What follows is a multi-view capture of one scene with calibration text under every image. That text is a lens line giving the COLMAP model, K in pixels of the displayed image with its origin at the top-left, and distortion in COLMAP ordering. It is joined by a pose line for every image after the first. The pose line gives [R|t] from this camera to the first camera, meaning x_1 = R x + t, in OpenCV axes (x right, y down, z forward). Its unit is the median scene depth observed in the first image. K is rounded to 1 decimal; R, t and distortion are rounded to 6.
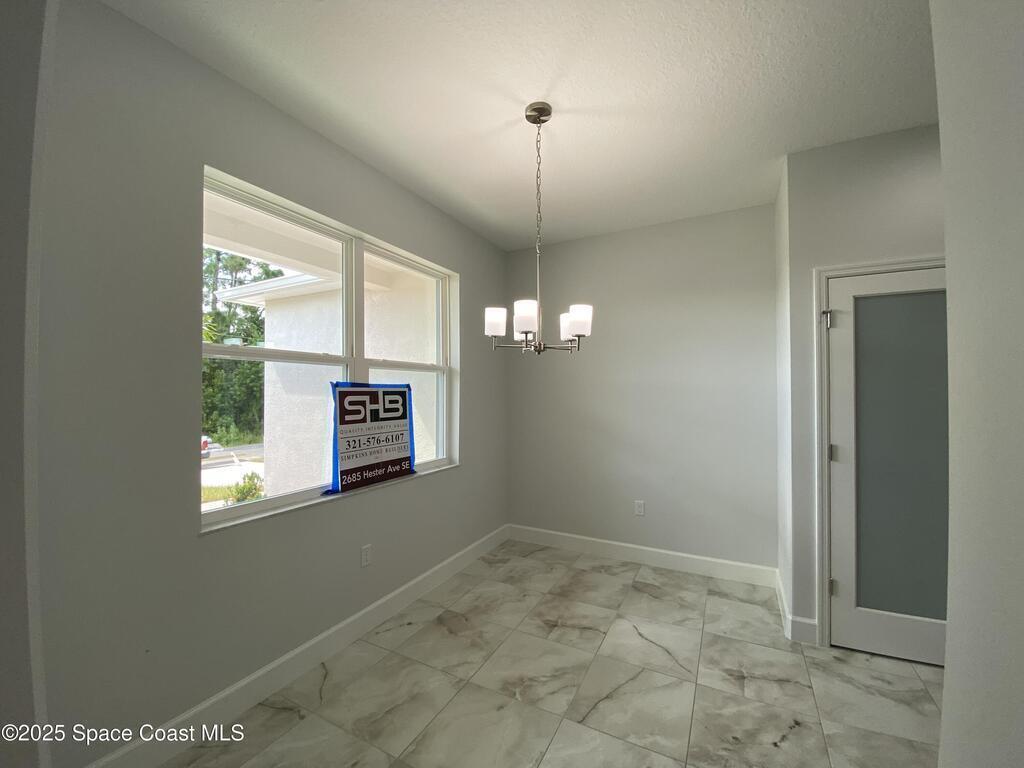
lens RADIAL K [[416.3, 0, 508.9], [0, 416.3, 384.6], [0, 0, 1]] dist [0.011782, -0.017759]
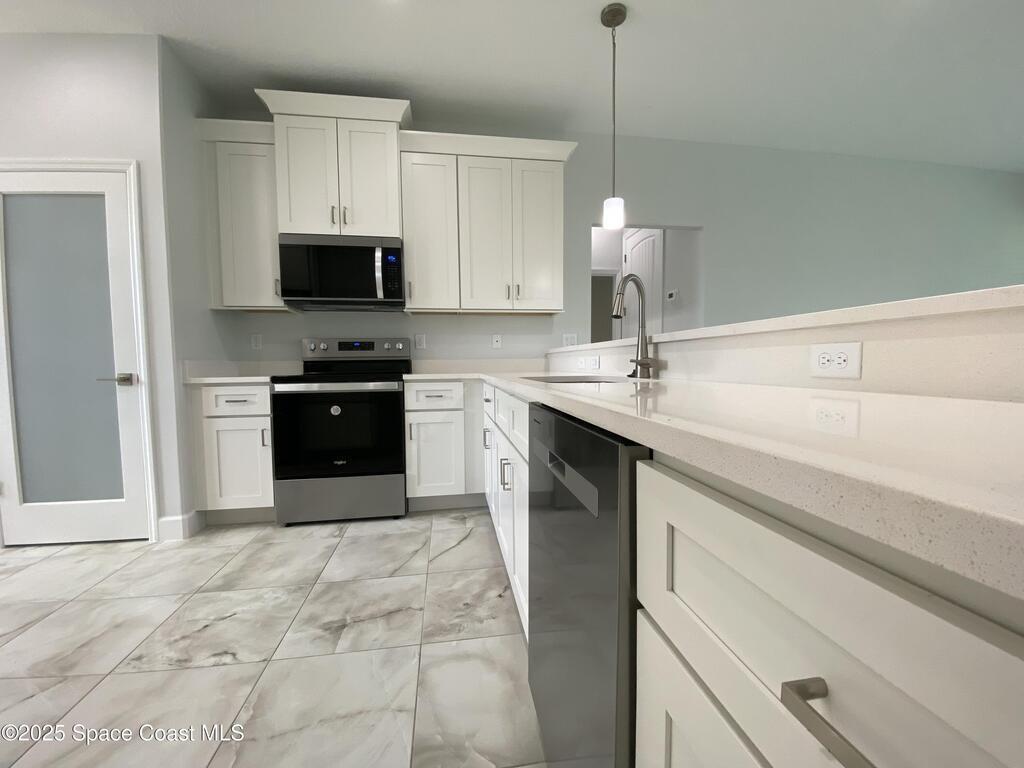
lens RADIAL K [[418.0, 0, 511.1], [0, 418.0, 386.8], [0, 0, 1]] dist [0.040454, -0.030794]
pose [[0.805818, -0.042102, 0.590665, 1.197317], [0.001885, 0.997647, 0.068540, 0.177379], [-0.592161, -0.054117, 0.804001, -0.516371]]
